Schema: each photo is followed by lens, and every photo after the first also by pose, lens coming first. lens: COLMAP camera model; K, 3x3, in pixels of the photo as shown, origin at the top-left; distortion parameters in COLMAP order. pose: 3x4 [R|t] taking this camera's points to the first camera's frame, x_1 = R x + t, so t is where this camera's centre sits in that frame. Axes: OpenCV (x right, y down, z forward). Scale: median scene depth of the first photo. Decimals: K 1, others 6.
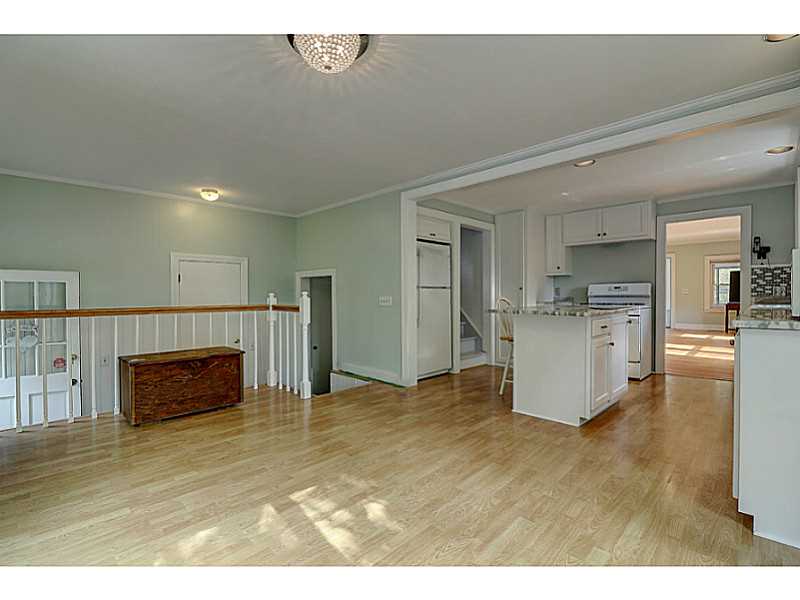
lens RADIAL K [[370.6, 0, 389.4], [0, 370.6, 299.0], [0, 0, 1]] dist [-0.013724, -0.002336]
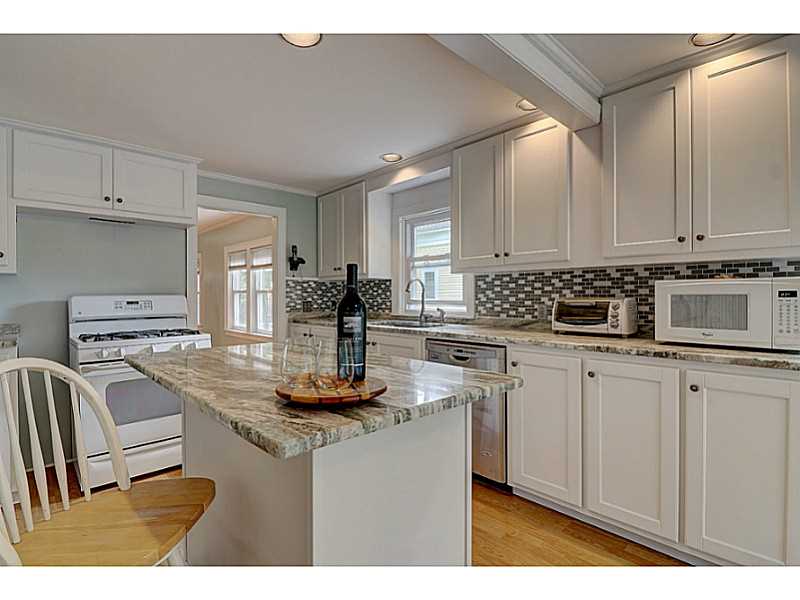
lens RADIAL K [[398.9, 0, 397.9], [0, 398.9, 293.6], [0, 0, 1]] dist [-0.012106, -0.001449]
pose [[0.011717, 0.008770, 0.999893, 0.033676], [0.018209, 0.999794, -0.008983, -0.037018], [-0.999766, 0.018312, 0.011555, 0.692375]]
